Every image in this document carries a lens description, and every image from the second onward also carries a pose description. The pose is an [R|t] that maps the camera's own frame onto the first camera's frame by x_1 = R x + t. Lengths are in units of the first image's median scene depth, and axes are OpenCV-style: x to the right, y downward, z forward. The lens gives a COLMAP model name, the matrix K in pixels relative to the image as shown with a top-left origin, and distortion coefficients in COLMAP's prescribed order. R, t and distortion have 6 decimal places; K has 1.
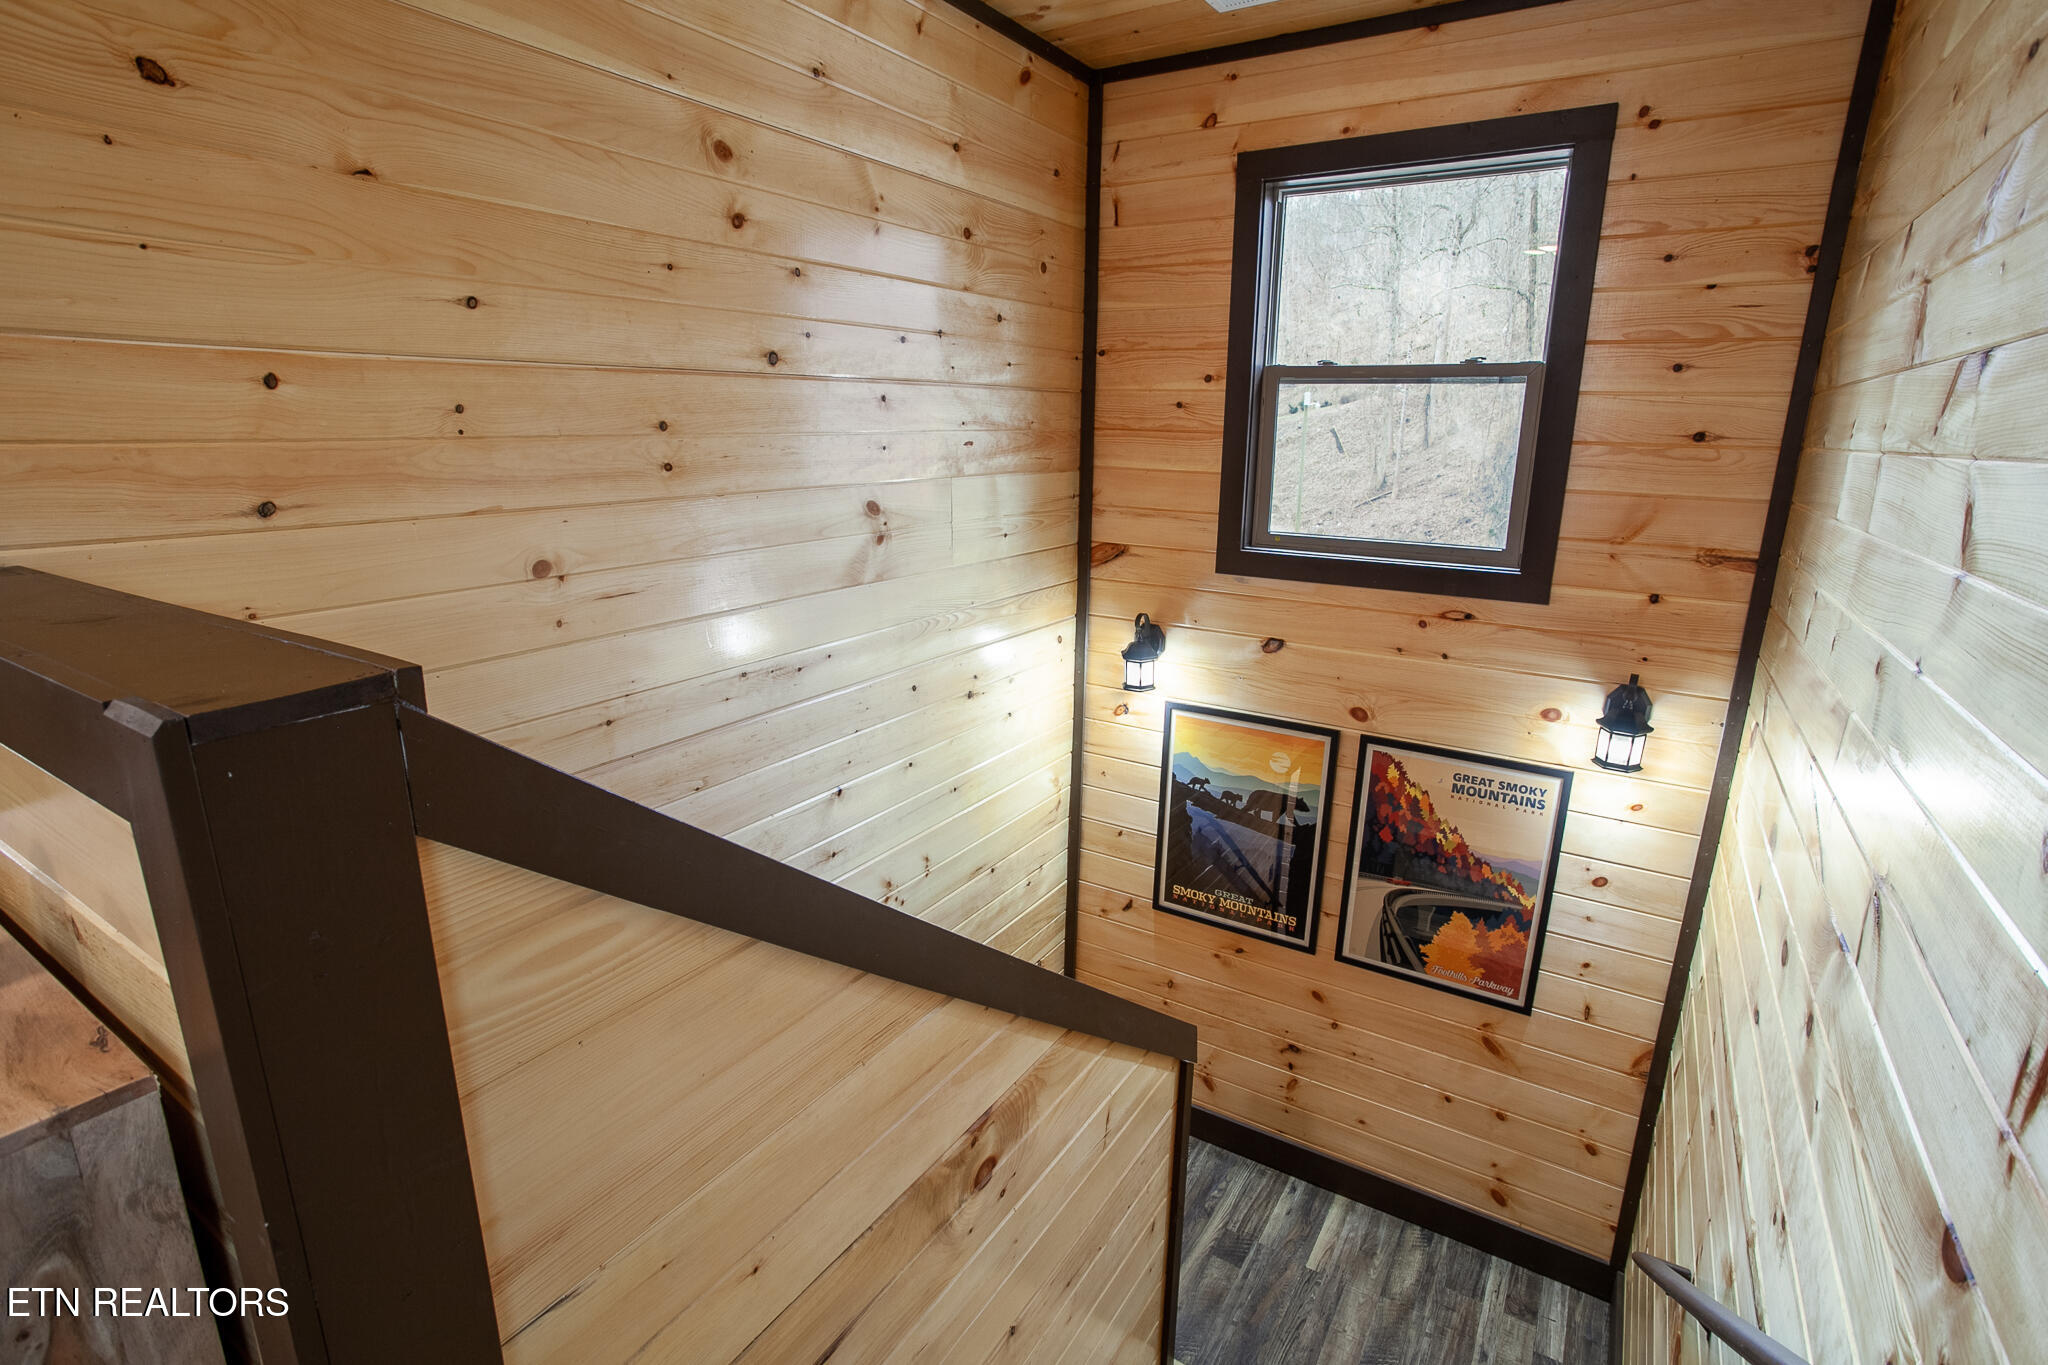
lens RADIAL K [[988.1, 0, 998.9], [0, 988.1, 641.8], [0, 0, 1]] dist [0.003347, 0.000646]
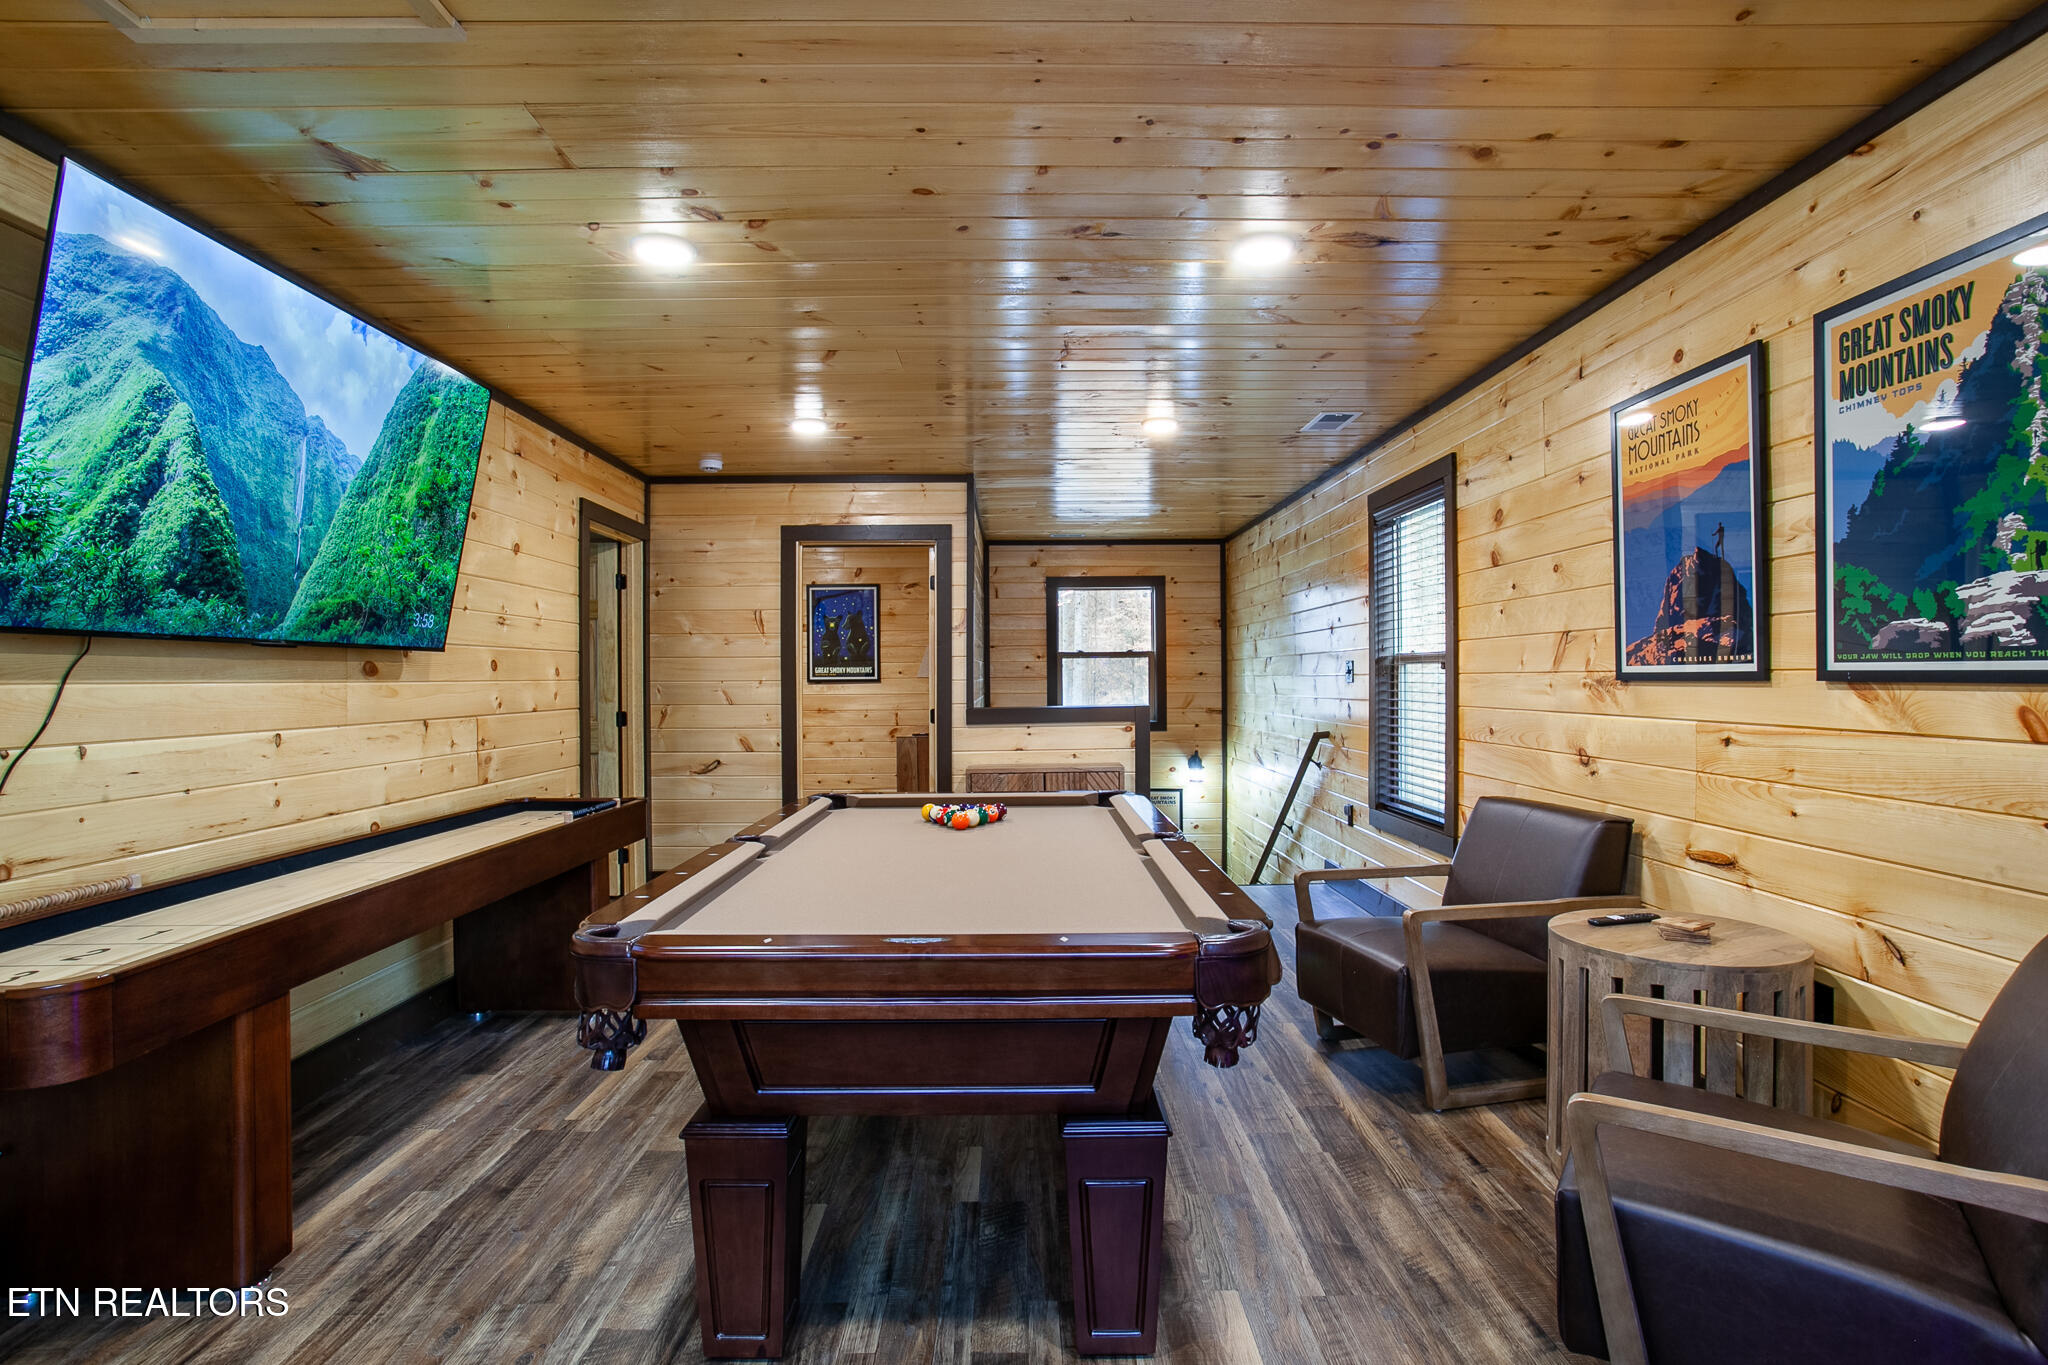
lens RADIAL K [[988.1, 0, 1026.1], [0, 988.1, 679.5], [0, 0, 1]] dist [0.003347, 0.000646]
pose [[0.835058, -0.025883, 0.549553, -1.411839], [0.141604, 0.975350, -0.169233, 0.251668], [-0.531627, 0.219139, 0.818139, -1.220509]]
